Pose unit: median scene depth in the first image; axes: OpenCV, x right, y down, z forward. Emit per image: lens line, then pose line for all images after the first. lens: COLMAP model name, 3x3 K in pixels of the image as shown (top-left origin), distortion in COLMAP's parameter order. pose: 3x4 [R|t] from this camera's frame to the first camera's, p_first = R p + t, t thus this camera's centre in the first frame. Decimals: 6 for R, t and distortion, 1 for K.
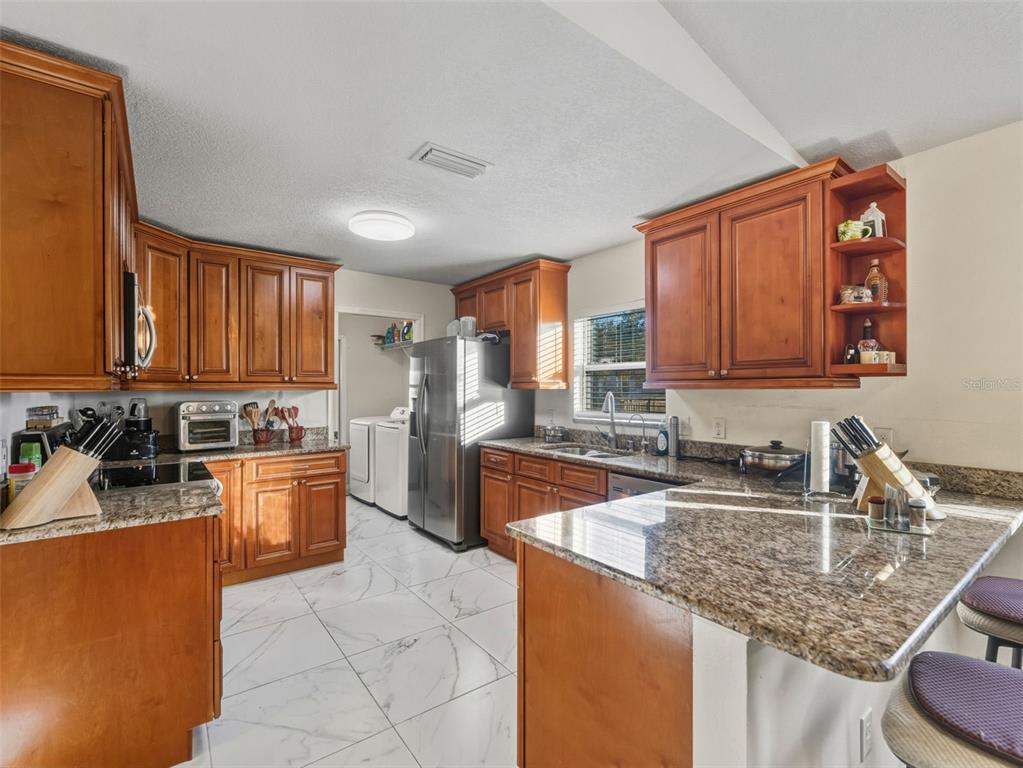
lens RADIAL K [[468.3, 0, 511.4], [0, 468.3, 383.9], [0, 0, 1]] dist [0.005486, 0.000154]
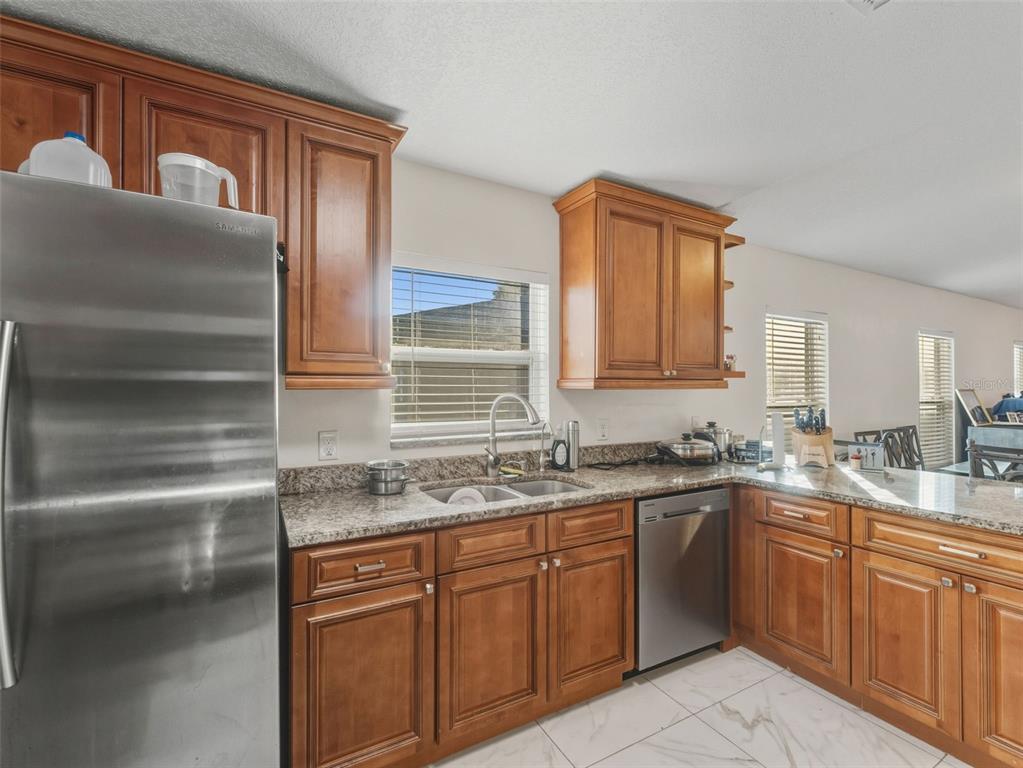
lens RADIAL K [[468.3, 0, 512.5], [0, 468.3, 385.0], [0, 0, 1]] dist [0.005486, 0.000154]
pose [[0.140209, 0.005621, 0.990106, -0.525567], [-0.010645, 0.999935, -0.004170, 0.008618], [-0.990065, -0.009955, 0.140260, 1.026173]]
